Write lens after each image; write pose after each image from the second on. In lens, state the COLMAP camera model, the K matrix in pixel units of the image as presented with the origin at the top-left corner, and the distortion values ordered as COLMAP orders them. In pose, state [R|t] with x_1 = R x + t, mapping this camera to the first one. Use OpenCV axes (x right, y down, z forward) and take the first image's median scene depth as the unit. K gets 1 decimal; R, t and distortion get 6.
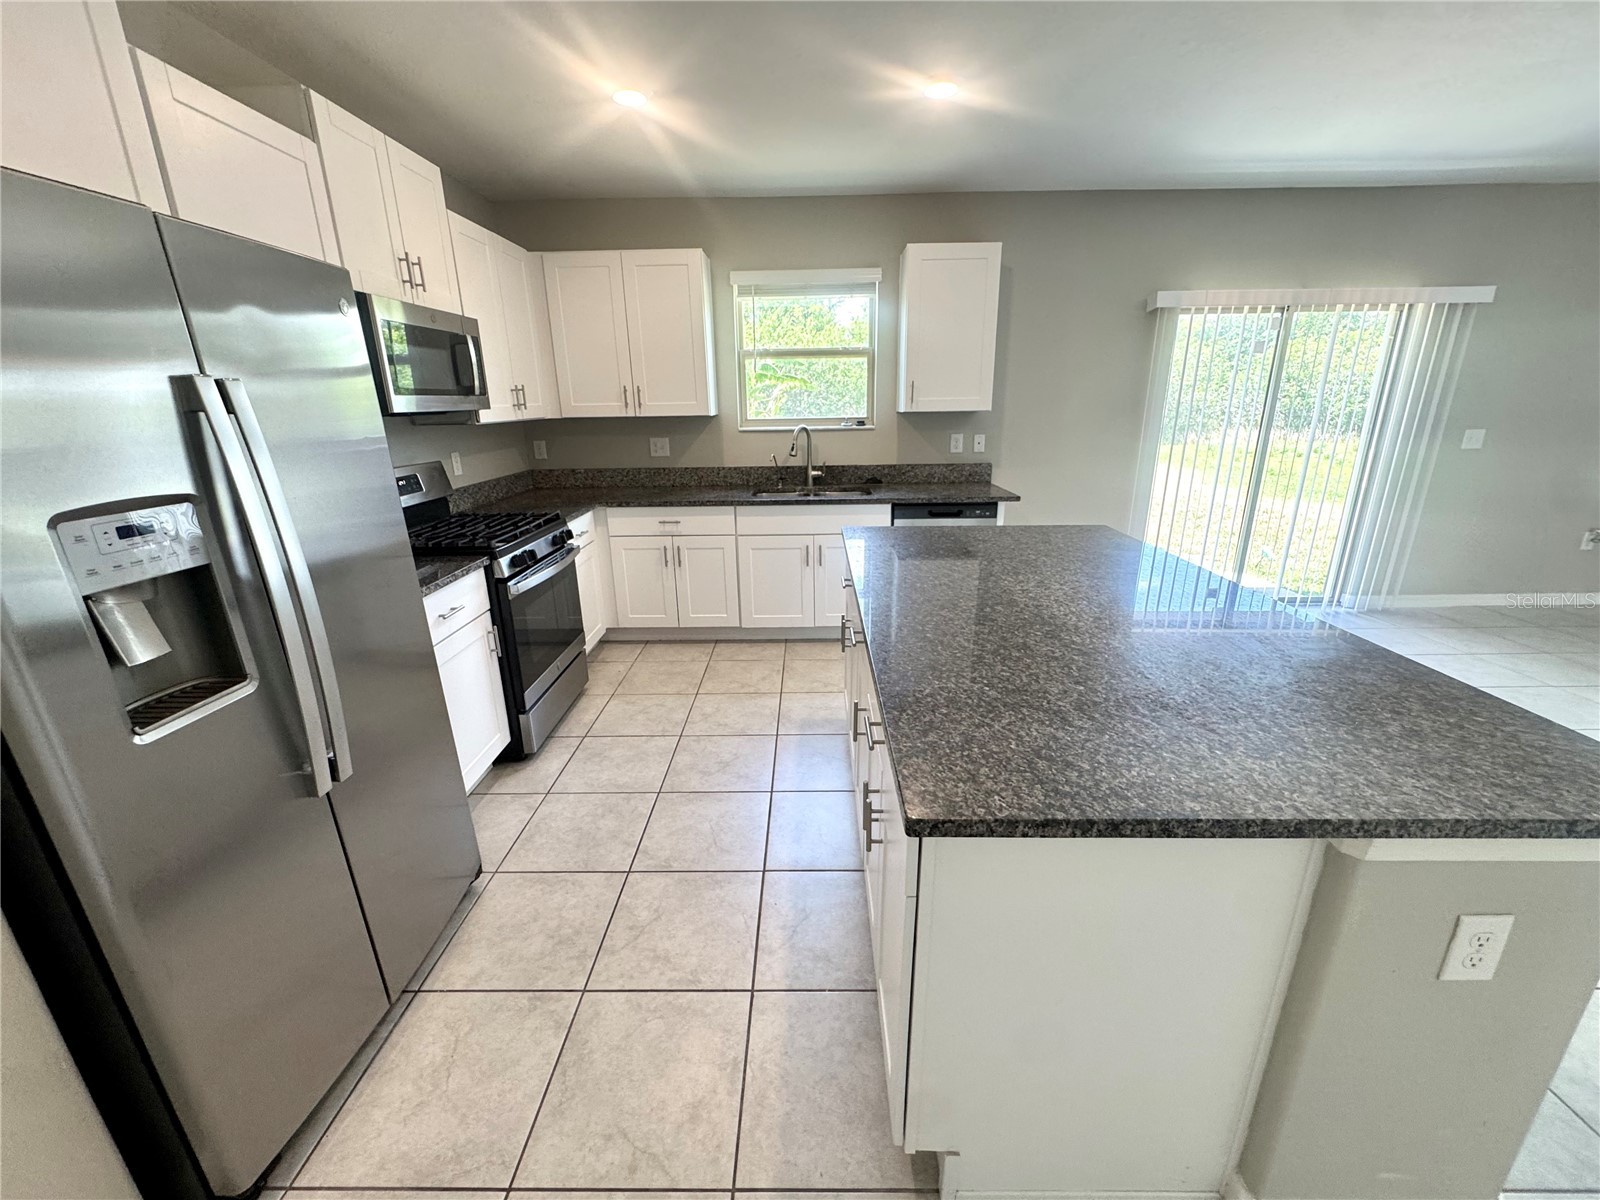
lens RADIAL K [[641.9, 0, 795.6], [0, 641.9, 595.7], [0, 0, 1]] dist [-0.005900, 0.001073]
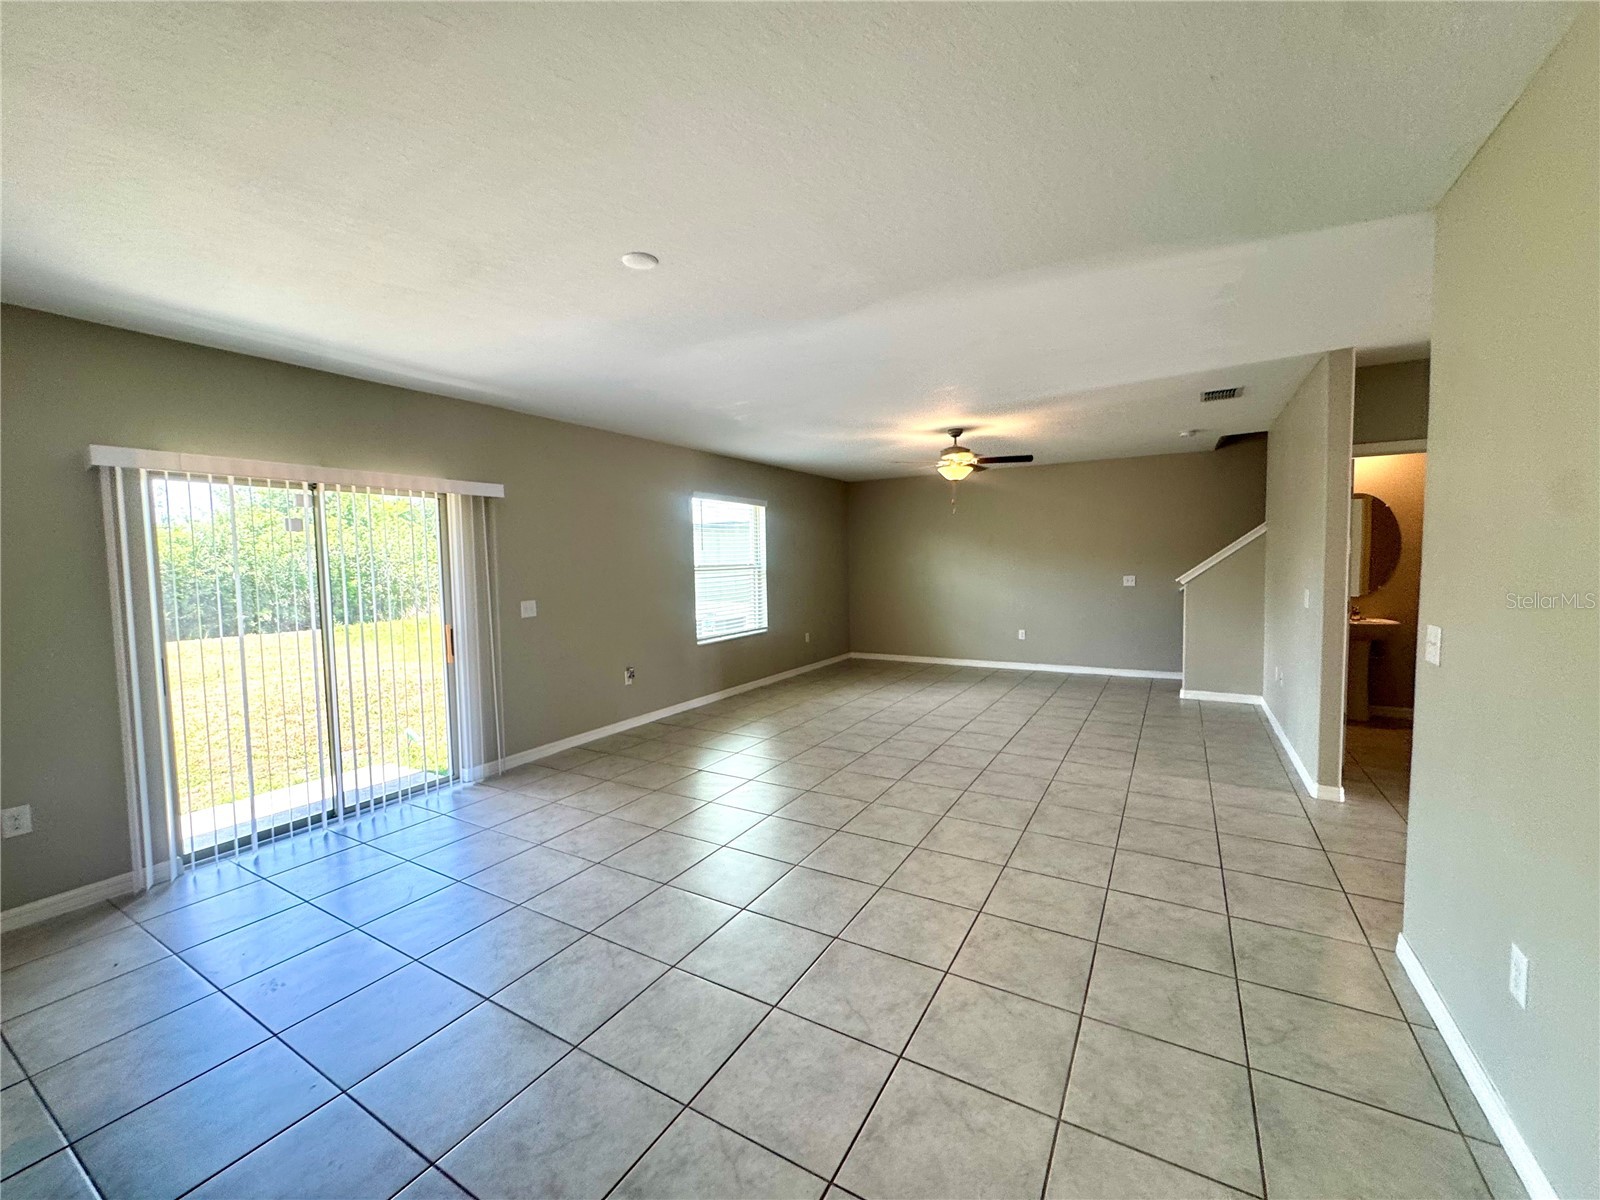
lens RADIAL K [[641.9, 0, 800.8], [0, 641.9, 598.9], [0, 0, 1]] dist [-0.005900, 0.001073]
pose [[0.495808, -0.049162, 0.867039, 0.320598], [0.265613, 0.959136, -0.097504, -0.021017], [-0.826816, 0.278640, 0.488606, 0.025170]]
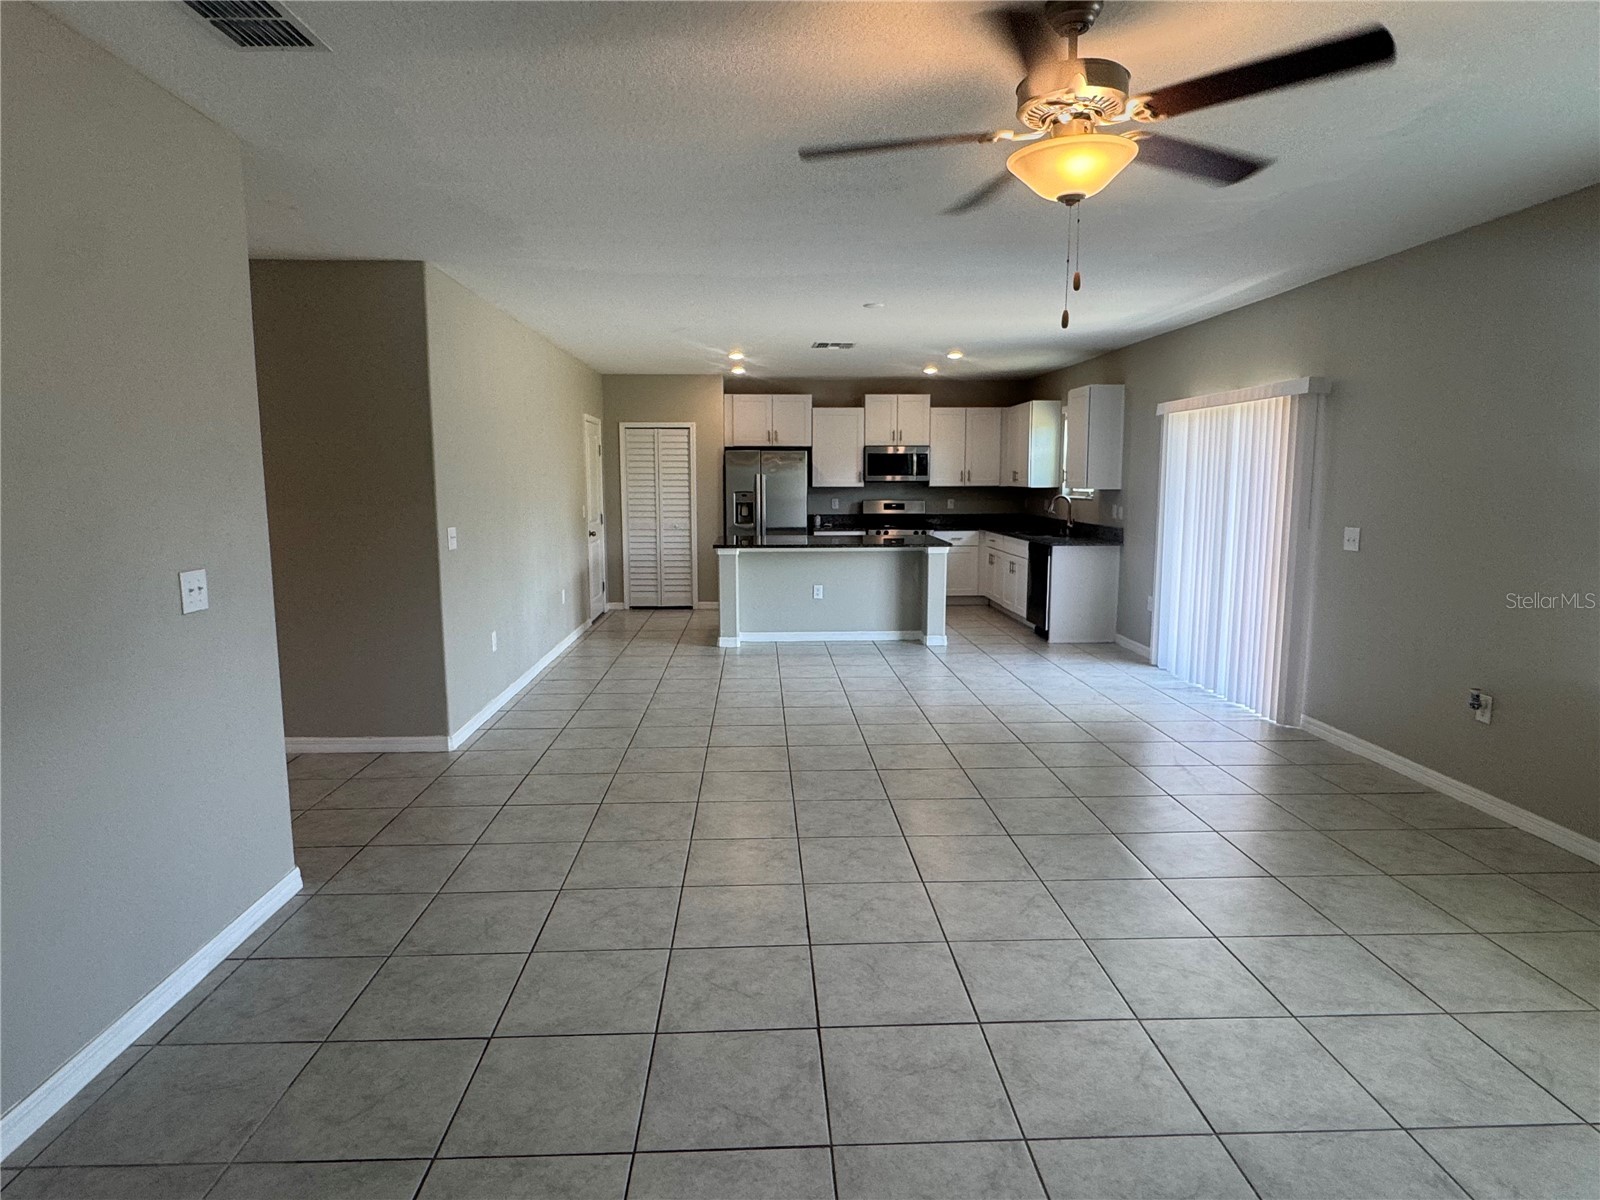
lens RADIAL K [[922.2, 0, 789.5], [0, 922.2, 599.3], [0, 0, 1]] dist [-0.001997, 0.002461]
pose [[0.046869, 0.147610, -0.987935, 2.361587], [-0.288631, 0.948836, 0.128075, -0.120034], [0.956292, 0.279146, 0.087076, 0.227905]]
